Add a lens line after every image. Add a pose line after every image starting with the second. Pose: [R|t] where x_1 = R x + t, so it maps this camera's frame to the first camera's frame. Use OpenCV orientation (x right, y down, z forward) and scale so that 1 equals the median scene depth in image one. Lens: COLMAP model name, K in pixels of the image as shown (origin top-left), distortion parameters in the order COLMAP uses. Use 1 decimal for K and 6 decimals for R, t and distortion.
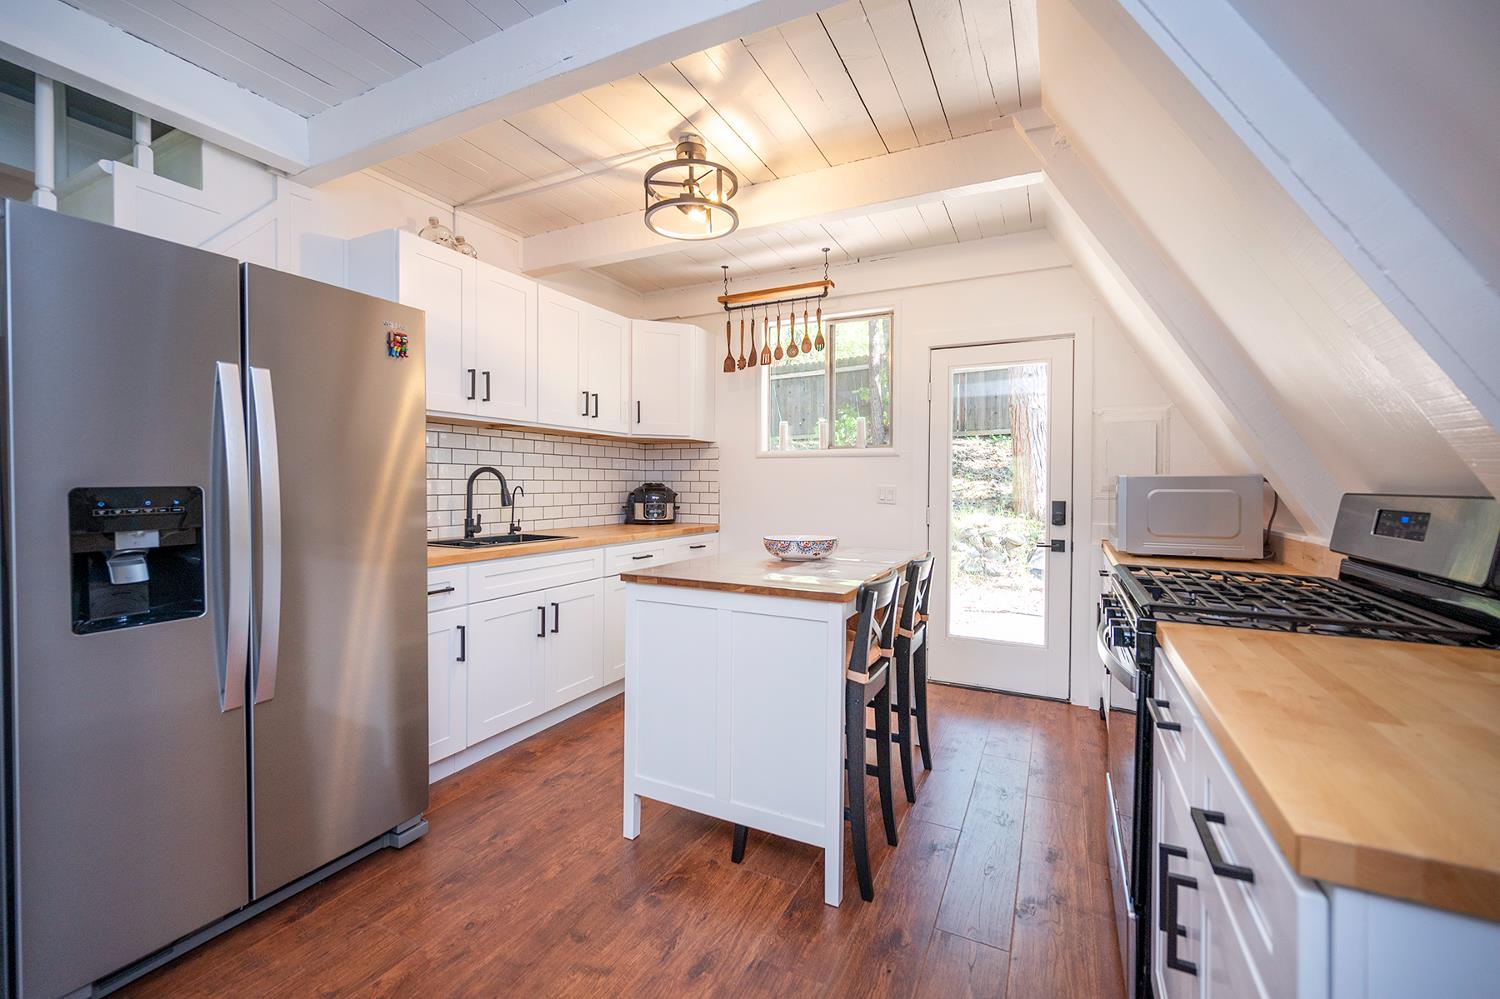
lens RADIAL K [[593.7, 0, 750.4], [0, 593.7, 489.0], [0, 0, 1]] dist [-0.000343, -0.000147]
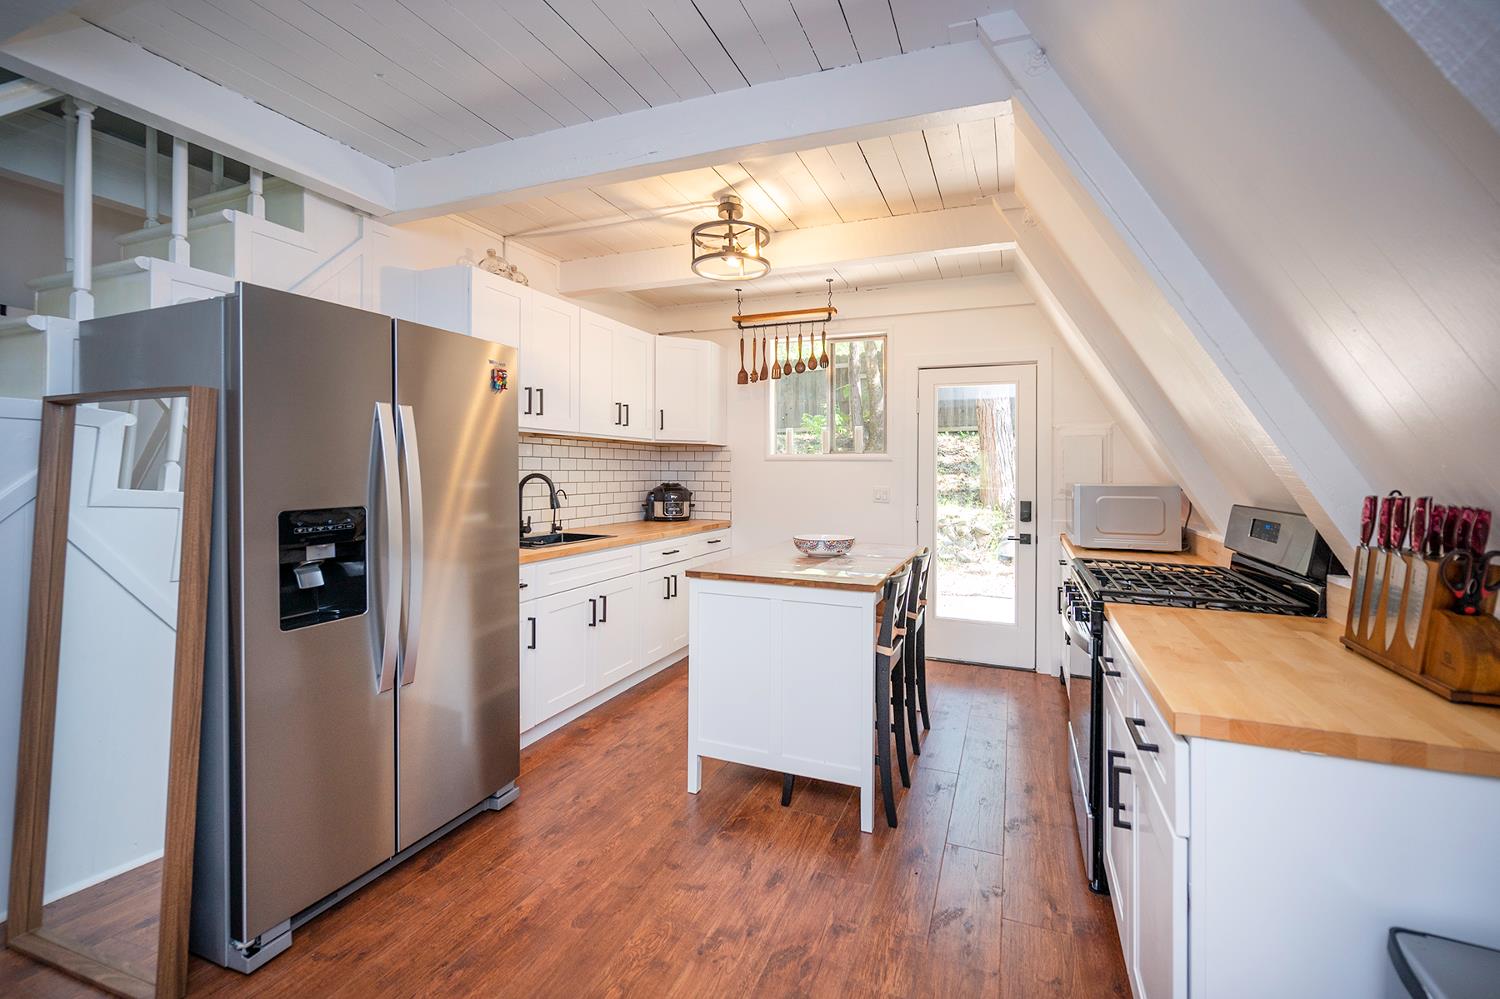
lens RADIAL K [[590.9, 0, 783.5], [0, 590.9, 464.3], [0, 0, 1]] dist [0.002151, -0.000015]
pose [[0.994405, 0.004204, 0.105548, -0.109055], [-0.002266, 0.999827, -0.018468, -0.037702], [-0.105607, 0.018126, 0.994243, -0.157044]]
